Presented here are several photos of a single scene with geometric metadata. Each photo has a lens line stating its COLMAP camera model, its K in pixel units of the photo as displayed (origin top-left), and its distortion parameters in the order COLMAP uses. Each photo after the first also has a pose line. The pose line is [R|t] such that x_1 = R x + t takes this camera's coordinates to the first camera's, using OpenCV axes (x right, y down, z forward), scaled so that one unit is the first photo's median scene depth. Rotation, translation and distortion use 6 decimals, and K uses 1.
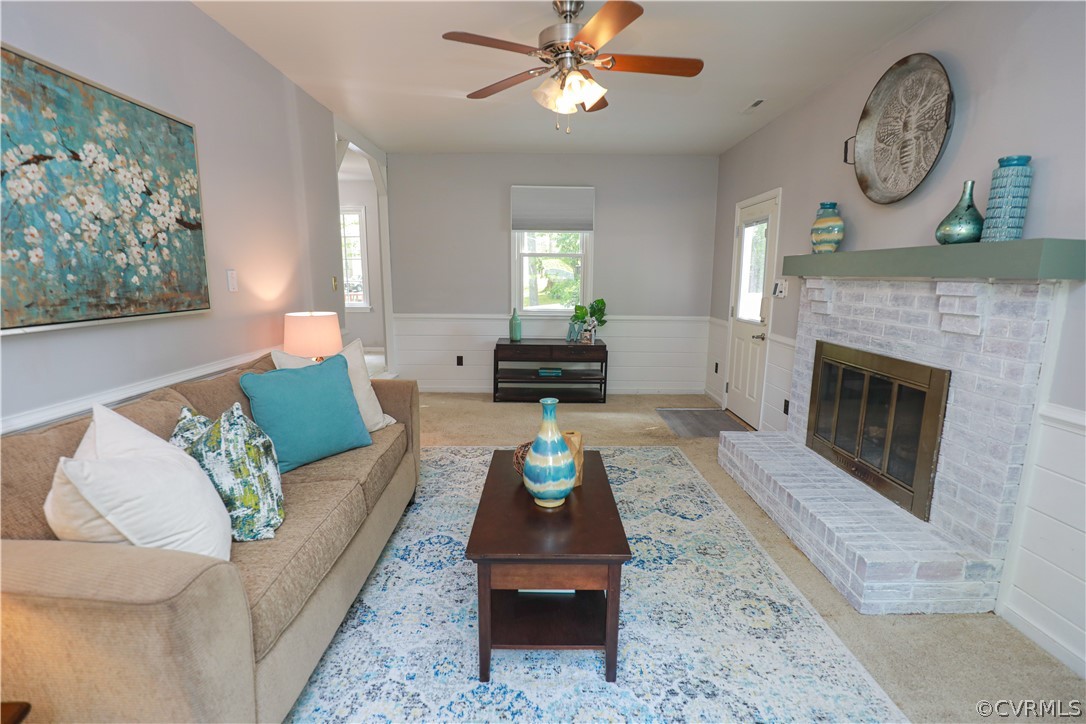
lens RADIAL K [[509.4, 0, 542.3], [0, 509.4, 366.1], [0, 0, 1]] dist [-0.034911, 0.006068]
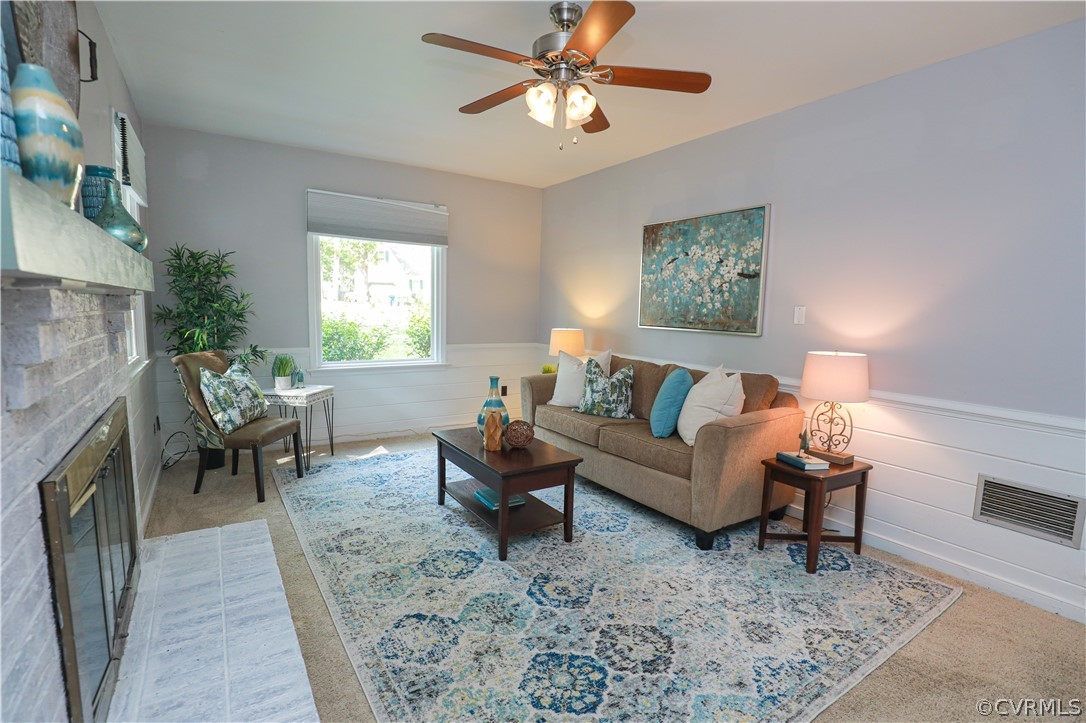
lens RADIAL K [[509.4, 0, 542.3], [0, 509.4, 365.6], [0, 0, 1]] dist [-0.034911, 0.006068]
pose [[-0.838629, 0.037725, -0.543395, 0.671074], [-0.122991, 0.958721, 0.256374, -0.354109], [0.530636, 0.281836, -0.799371, 2.059691]]
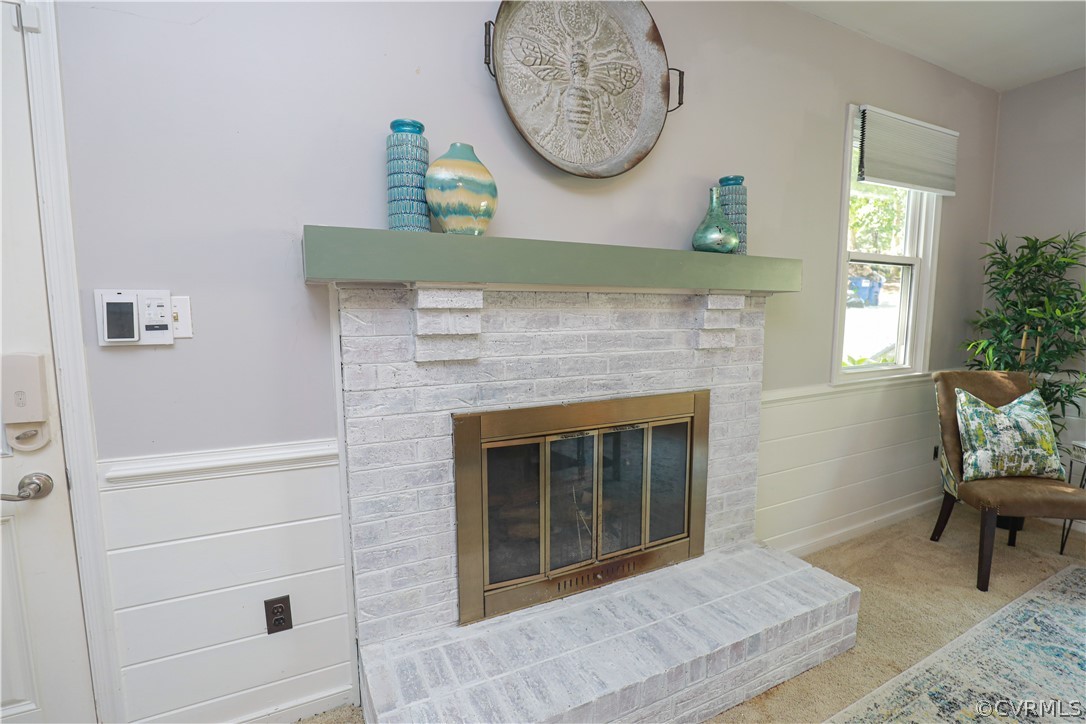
lens RADIAL K [[509.4, 0, 542.3], [0, 509.4, 366.1], [0, 0, 1]] dist [-0.034911, 0.006068]
pose [[-0.448652, -0.108847, 0.887053, 0.116953], [0.151900, 0.968826, 0.195709, -0.266255], [-0.880703, 0.222549, -0.418132, 1.657278]]
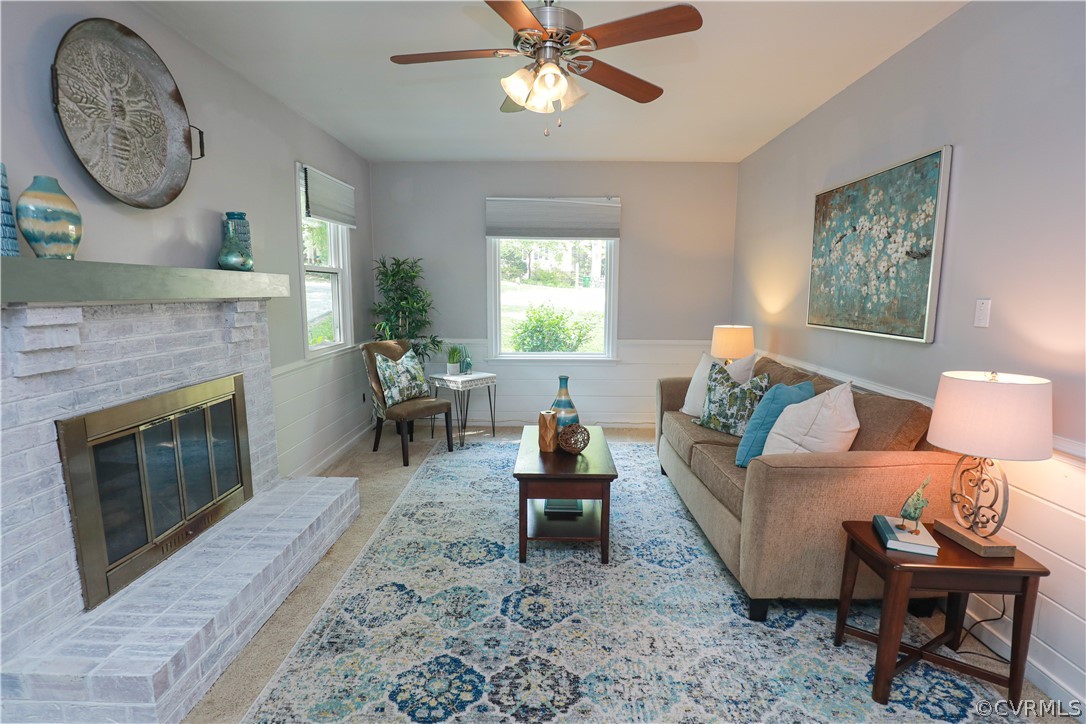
lens RADIAL K [[521.1, 0, 545.2], [0, 521.1, 364.2], [0, 0, 1]] dist [-0.027505, 0.001150]
pose [[-0.999827, -0.011148, 0.014856, 0.041123], [-0.006015, 0.951076, 0.308899, -0.410046], [-0.017573, 0.308756, -0.950979, 2.193997]]
